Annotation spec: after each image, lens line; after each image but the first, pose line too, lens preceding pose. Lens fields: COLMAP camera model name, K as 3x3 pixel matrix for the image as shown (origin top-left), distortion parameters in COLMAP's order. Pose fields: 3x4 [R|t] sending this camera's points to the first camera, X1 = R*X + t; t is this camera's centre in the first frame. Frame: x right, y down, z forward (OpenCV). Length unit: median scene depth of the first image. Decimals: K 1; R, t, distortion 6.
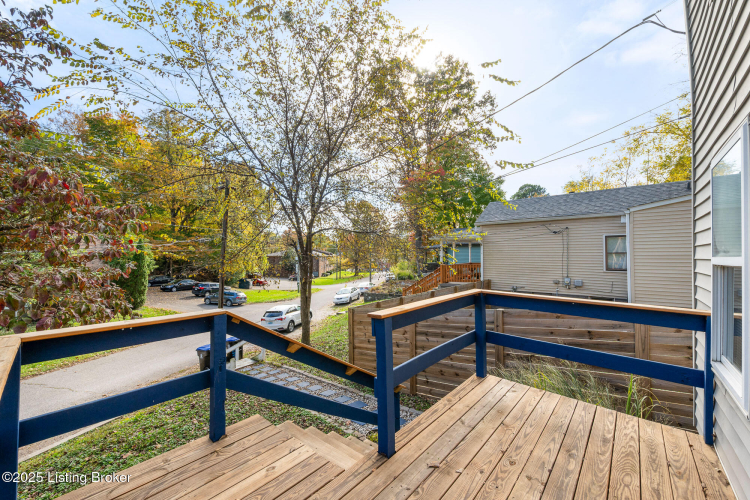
lens RADIAL K [[291.9, 0, 377.2], [0, 291.9, 252.5], [0, 0, 1]] dist [-0.002889, -0.000120]
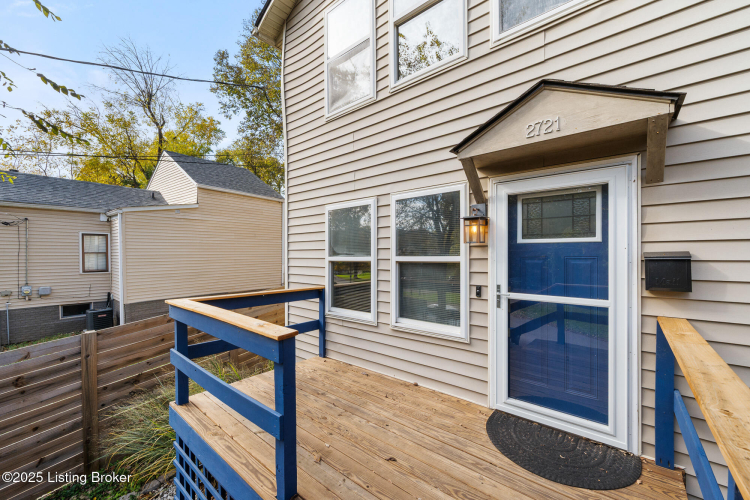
lens RADIAL K [[291.9, 0, 378.3], [0, 291.9, 254.8], [0, 0, 1]] dist [-0.002889, -0.000120]
pose [[-0.037764, -0.001893, 0.999285, -0.161550], [-0.007567, 0.999970, 0.001608, -0.000872], [-0.999258, -0.007501, -0.037778, 0.157886]]
